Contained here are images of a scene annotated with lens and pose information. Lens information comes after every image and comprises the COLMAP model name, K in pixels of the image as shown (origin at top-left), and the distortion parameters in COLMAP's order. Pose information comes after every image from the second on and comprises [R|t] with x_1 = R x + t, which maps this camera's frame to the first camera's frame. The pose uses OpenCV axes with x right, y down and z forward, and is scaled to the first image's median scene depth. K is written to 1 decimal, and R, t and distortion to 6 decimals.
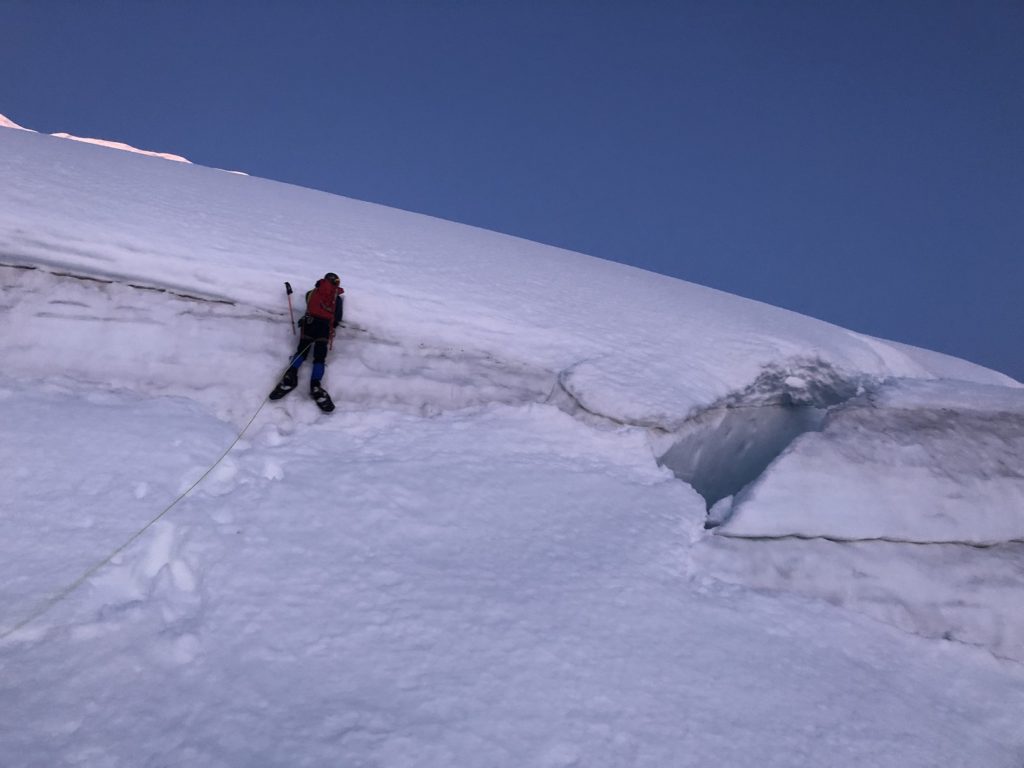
lens RADIAL K [[820.7, 0, 498.5], [0, 820.7, 385.0], [0, 0, 1]] dist [0.059046, -0.053702]
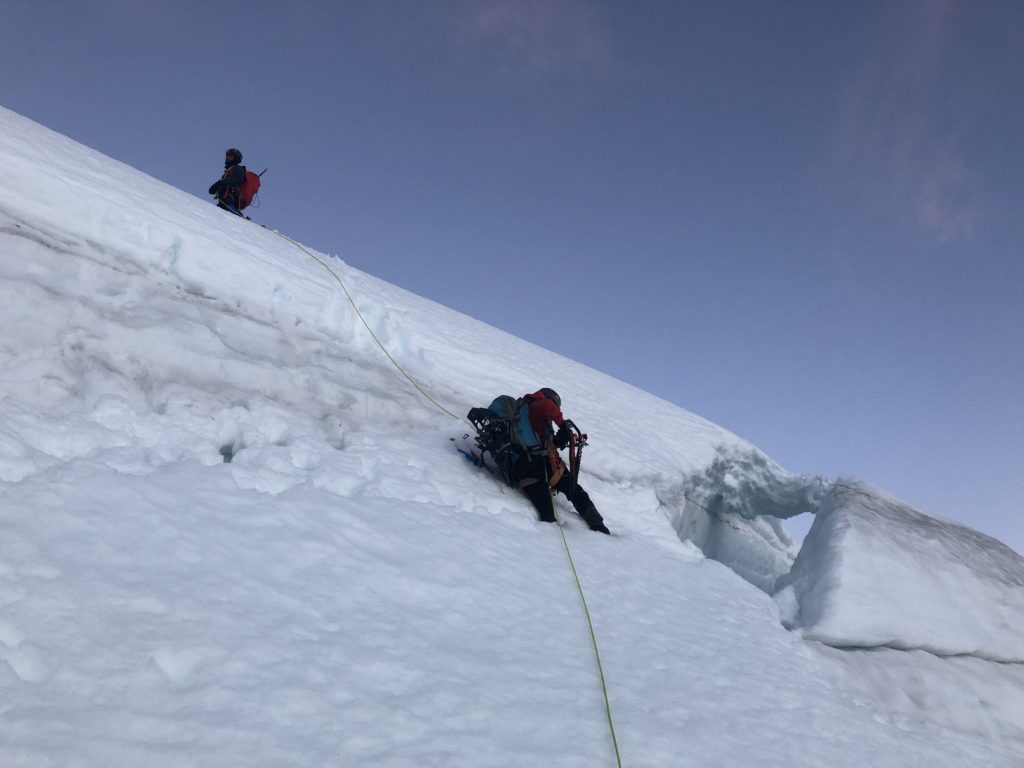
lens RADIAL K [[820.7, 0, 498.5], [0, 820.7, 385.0], [0, 0, 1]] dist [0.059046, -0.053702]
pose [[0.940089, 0.098552, 0.326374, -0.165750], [-0.017401, 0.969931, -0.242758, 0.139934], [-0.340484, 0.222535, 0.913536, 0.429132]]
